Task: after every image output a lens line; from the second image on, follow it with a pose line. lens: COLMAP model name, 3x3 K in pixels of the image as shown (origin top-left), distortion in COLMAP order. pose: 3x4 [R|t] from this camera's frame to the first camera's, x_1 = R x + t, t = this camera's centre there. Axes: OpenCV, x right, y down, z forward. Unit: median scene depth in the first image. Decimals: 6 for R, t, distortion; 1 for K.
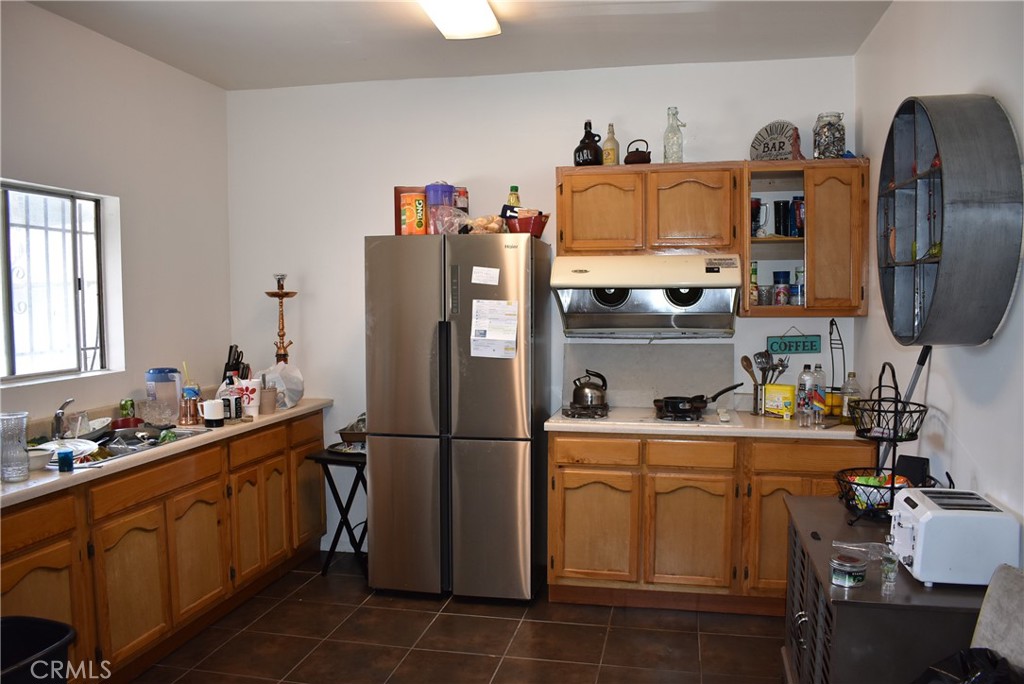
lens RADIAL K [[798.4, 0, 512.0], [0, 798.4, 342.0], [0, 0, 1]] dist [-0.084028, 0.002065]
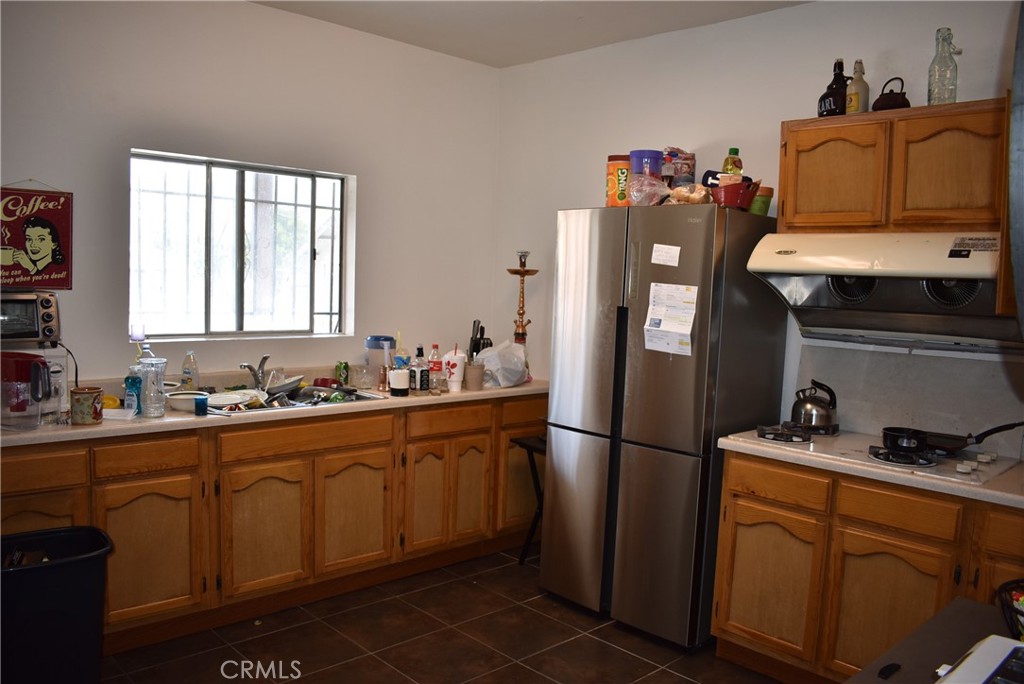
lens RADIAL K [[803.4, 0, 518.6], [0, 803.4, 343.1], [0, 0, 1]] dist [-0.085740, 0.004047]
pose [[0.822268, 0.079642, -0.563500, 0.322989], [-0.071002, 0.996780, 0.037272, -0.010782], [0.564653, 0.009362, 0.825275, 0.215620]]
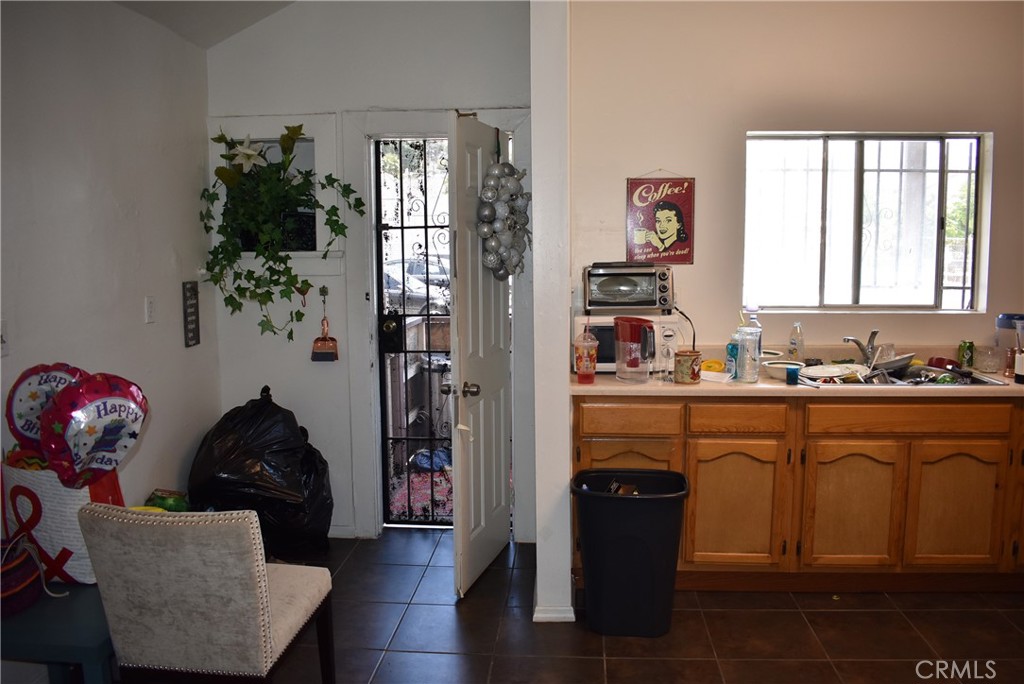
lens RADIAL K [[803.4, 0, 518.6], [0, 803.4, 343.1], [0, 0, 1]] dist [-0.085740, 0.004047]
pose [[0.122432, 0.127400, -0.984266, 0.392292], [-0.048503, 0.991310, 0.122279, -0.016175], [0.991291, 0.032769, 0.127548, 0.308816]]
